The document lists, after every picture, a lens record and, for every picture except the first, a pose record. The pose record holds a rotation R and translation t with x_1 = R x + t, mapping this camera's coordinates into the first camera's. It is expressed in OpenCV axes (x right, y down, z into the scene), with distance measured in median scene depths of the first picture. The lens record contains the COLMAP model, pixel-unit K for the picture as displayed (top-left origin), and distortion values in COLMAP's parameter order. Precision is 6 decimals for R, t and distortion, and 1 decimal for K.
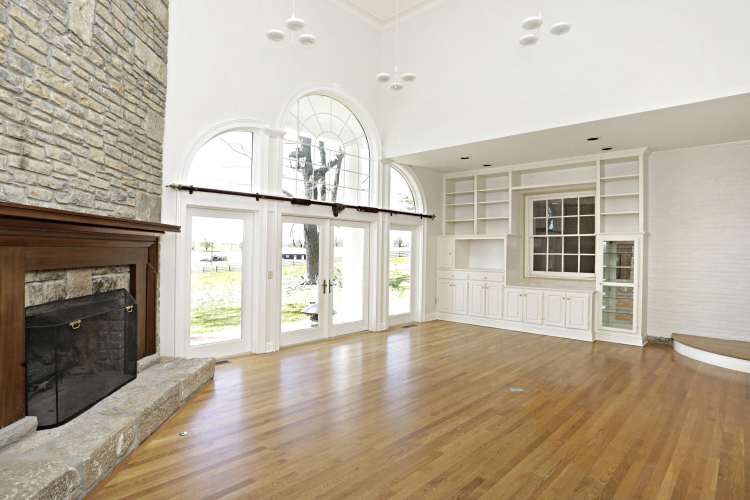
lens RADIAL K [[369.2, 0, 375.0], [0, 369.2, 250.0], [0, 0, 1]] dist [-0.014728, 0.000771]
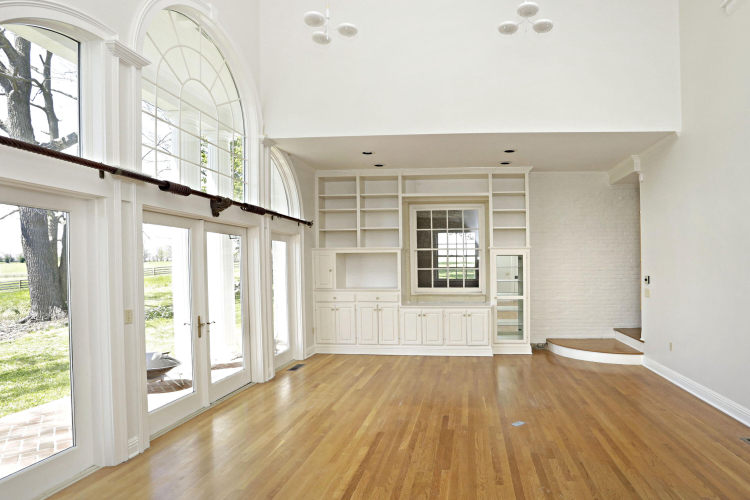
lens RADIAL K [[415.8, 0, 374.9], [0, 415.8, 274.2], [0, 0, 1]] dist [-0.026146, -0.000226]
pose [[0.815664, -0.025151, 0.577979, -0.263207], [0.013014, 0.999599, 0.025132, -0.004211], [-0.578380, -0.012977, 0.815664, 0.226090]]
